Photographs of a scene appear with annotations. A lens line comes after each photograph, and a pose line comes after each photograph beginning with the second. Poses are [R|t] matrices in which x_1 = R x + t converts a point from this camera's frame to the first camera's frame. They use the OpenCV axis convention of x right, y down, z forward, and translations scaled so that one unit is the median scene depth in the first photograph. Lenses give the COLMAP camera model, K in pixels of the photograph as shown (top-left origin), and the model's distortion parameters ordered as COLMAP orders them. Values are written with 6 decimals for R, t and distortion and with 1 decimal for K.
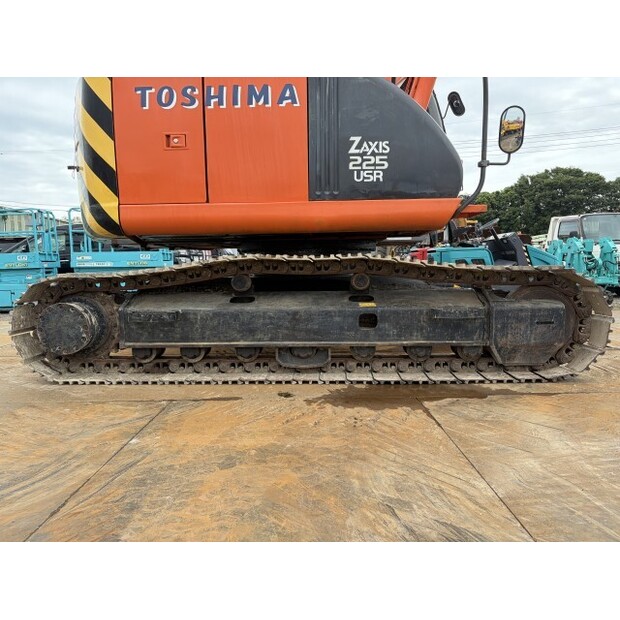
lens RADIAL K [[431.7, 0, 322.6], [0, 431.7, 290.4], [0, 0, 1]] dist [0.000522, 0.001441]
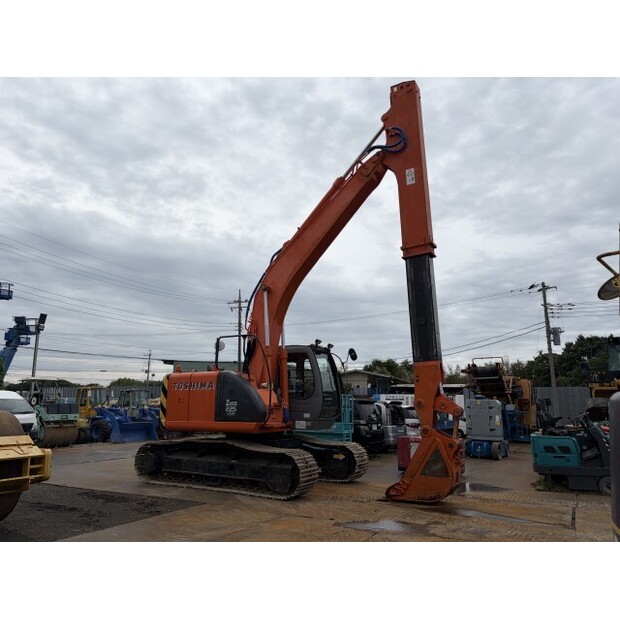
lens RADIAL K [[431.7, 0, 322.6], [0, 431.7, 290.4], [0, 0, 1]] dist [0.000522, 0.001441]
pose [[0.895524, -0.096992, -0.434315, 2.015720], [-0.056561, 0.943237, -0.327269, -0.131262], [0.441405, 0.317642, 0.839205, -1.436362]]
